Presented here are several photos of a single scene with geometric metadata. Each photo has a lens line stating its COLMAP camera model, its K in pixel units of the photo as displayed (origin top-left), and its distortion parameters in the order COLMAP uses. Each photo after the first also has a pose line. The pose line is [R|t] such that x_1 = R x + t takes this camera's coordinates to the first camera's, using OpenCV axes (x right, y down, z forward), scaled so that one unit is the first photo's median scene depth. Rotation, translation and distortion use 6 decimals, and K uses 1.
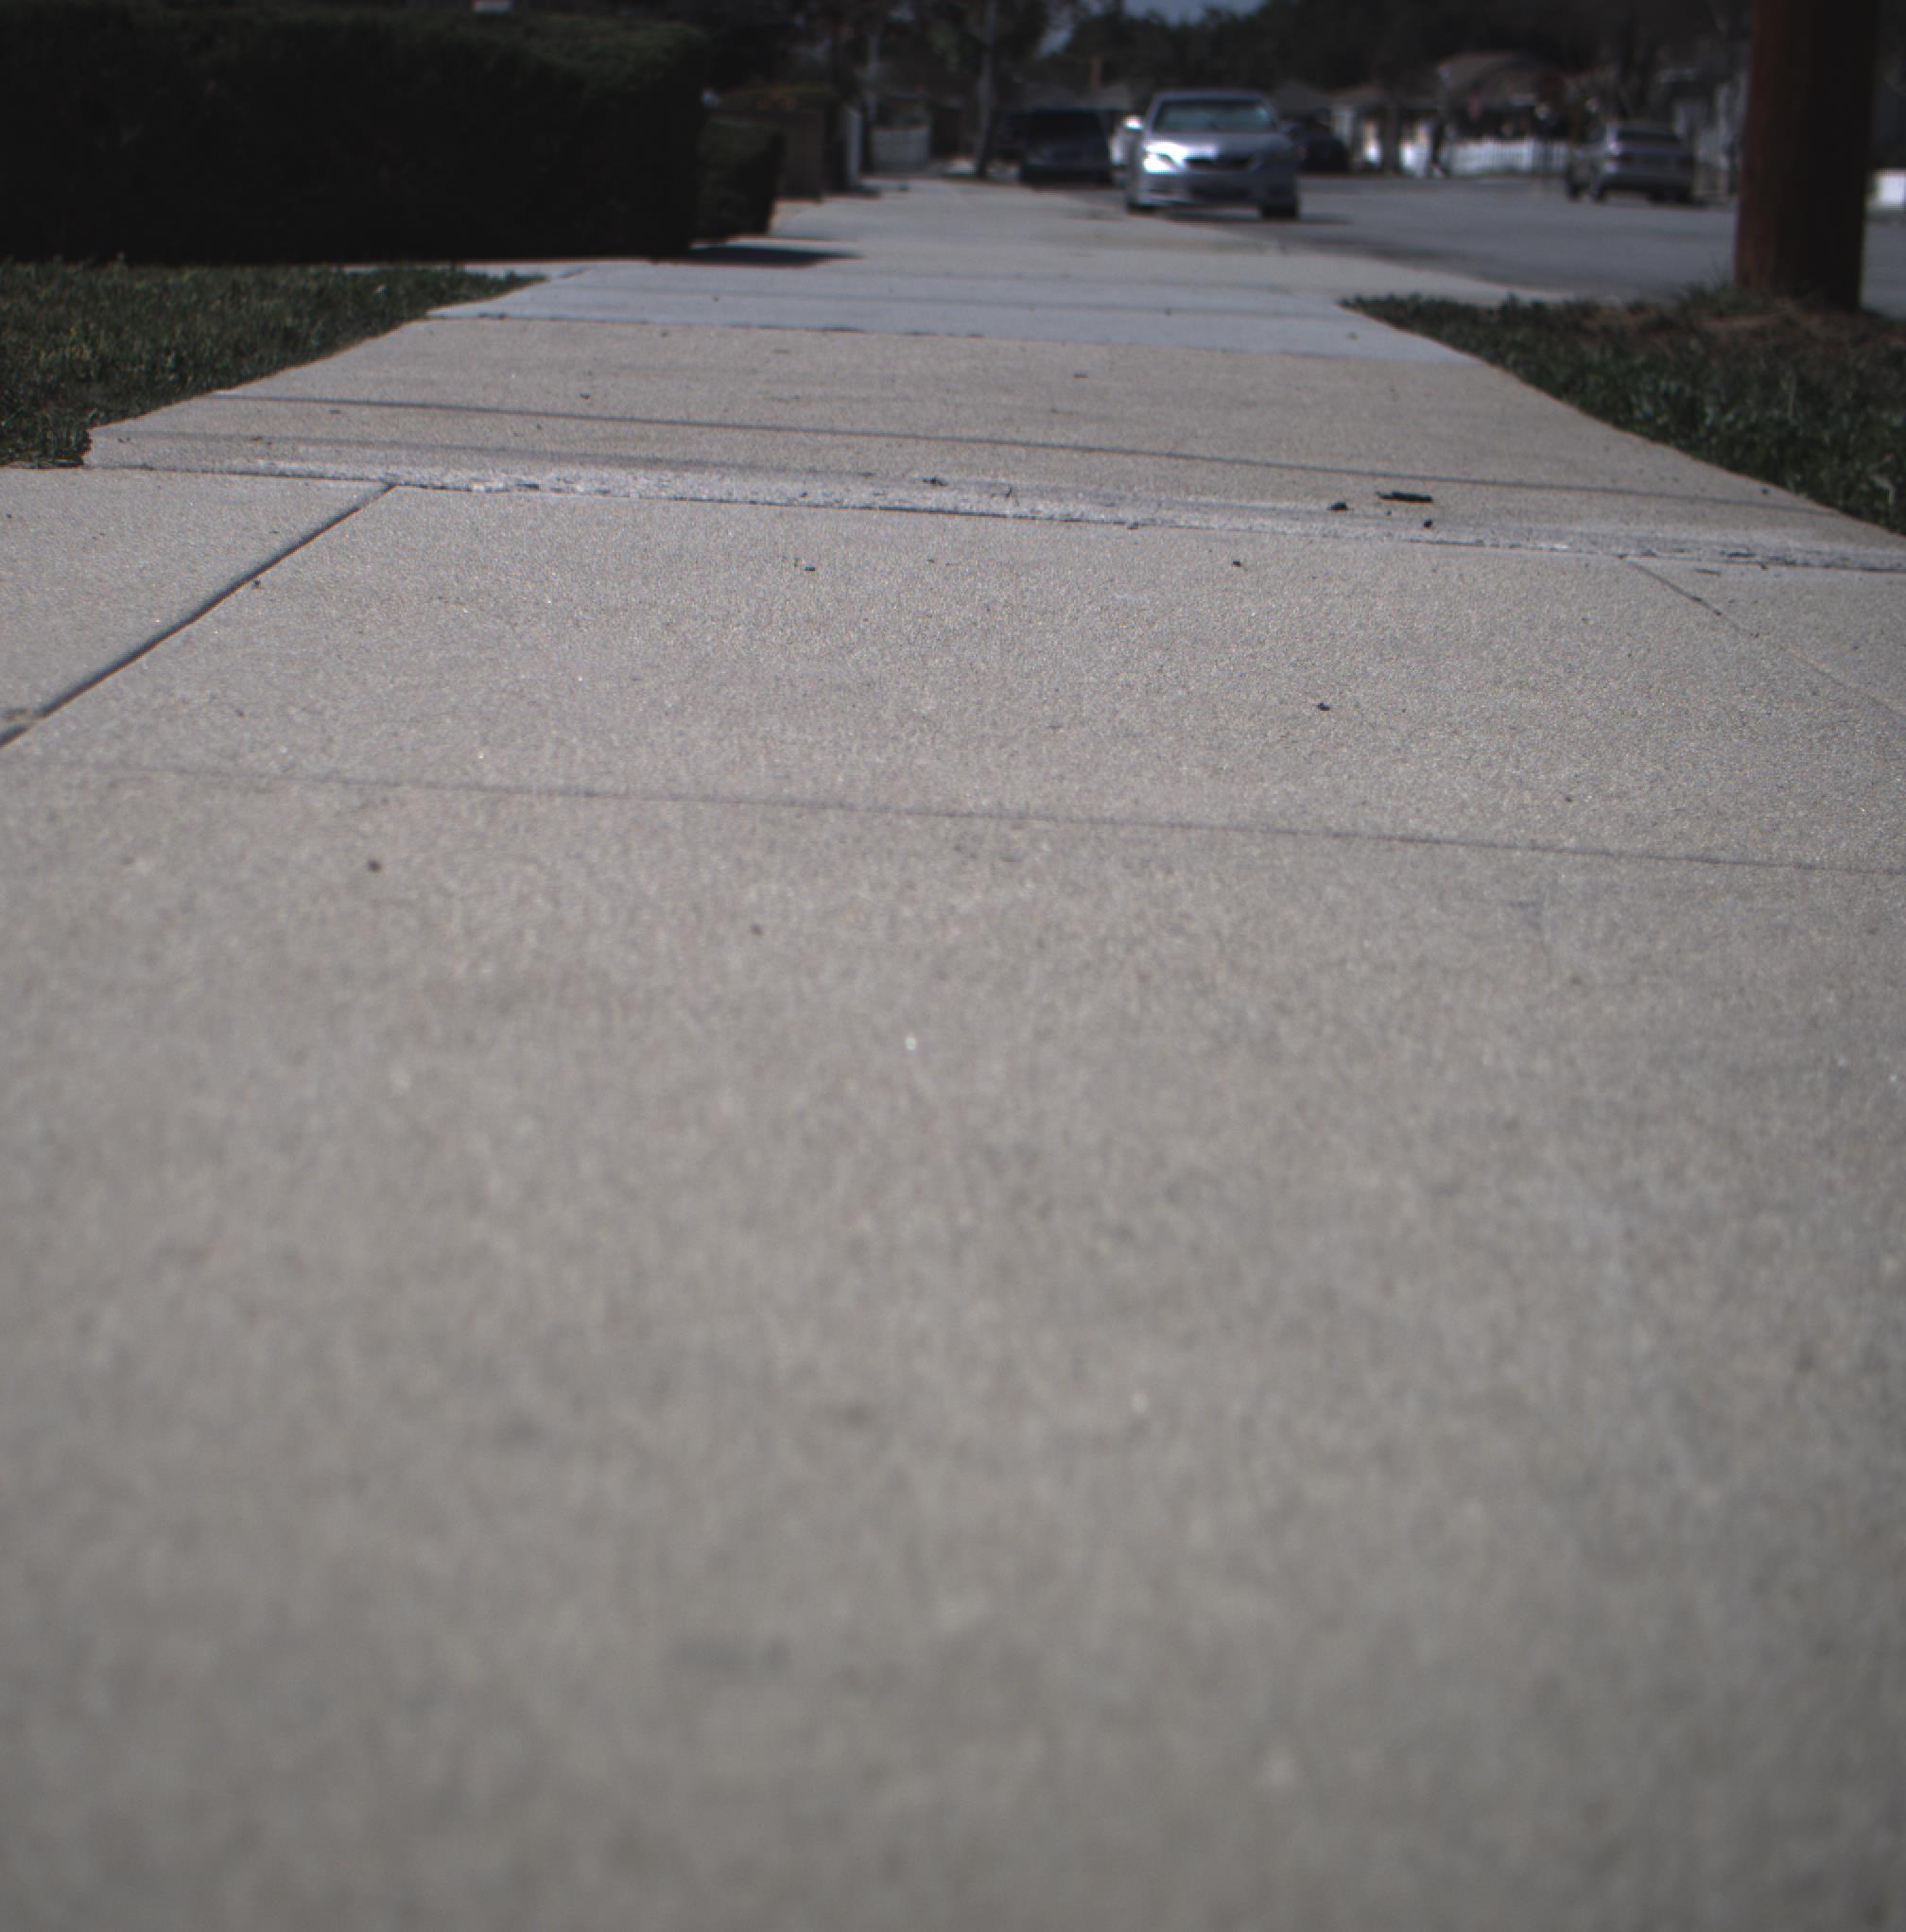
lens RADIAL K [[4389.0, 0, 714.0], [0, 4389.0, 962.3], [0, 0, 1]] dist [-0.173993, 0.873181]
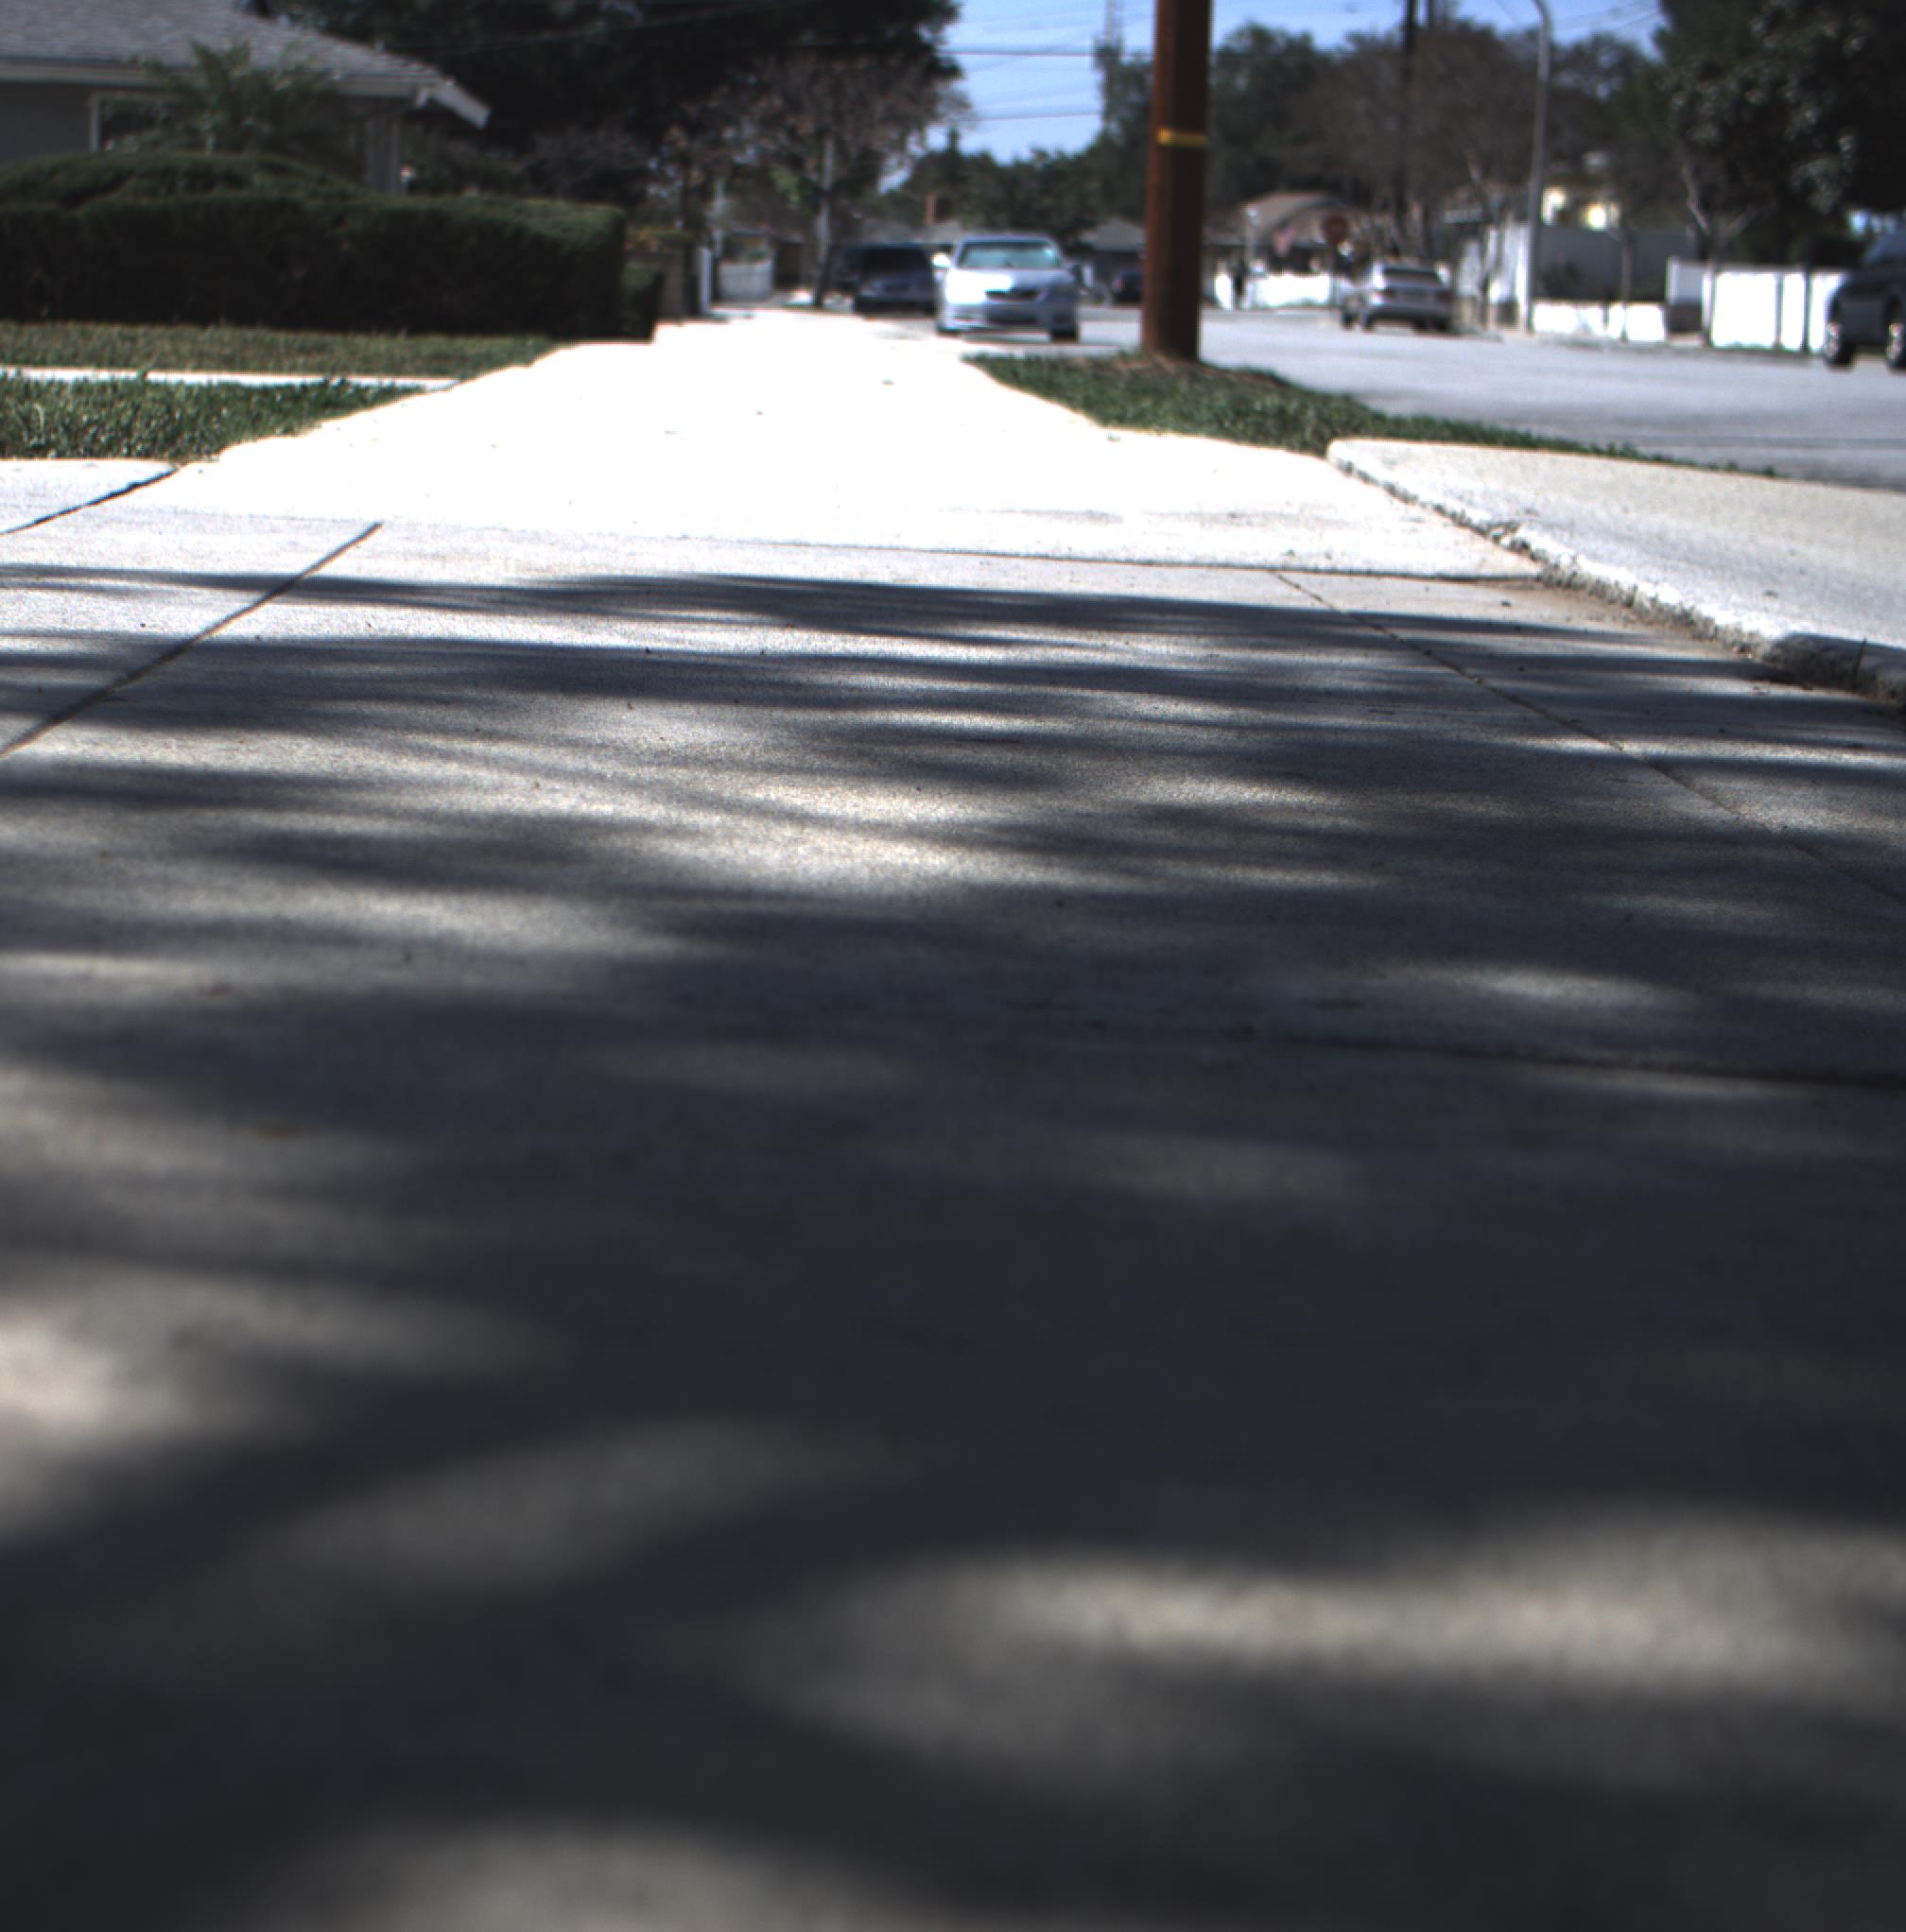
lens RADIAL K [[4389.0, 0, 714.0], [0, 4389.0, 962.3], [0, 0, 1]] dist [-0.173993, 0.873181]
pose [[0.999384, -0.001535, 0.035060, -0.004952], [0.002568, 0.999564, -0.029424, 0.021132], [-0.035000, 0.029496, 0.998952, -0.114521]]
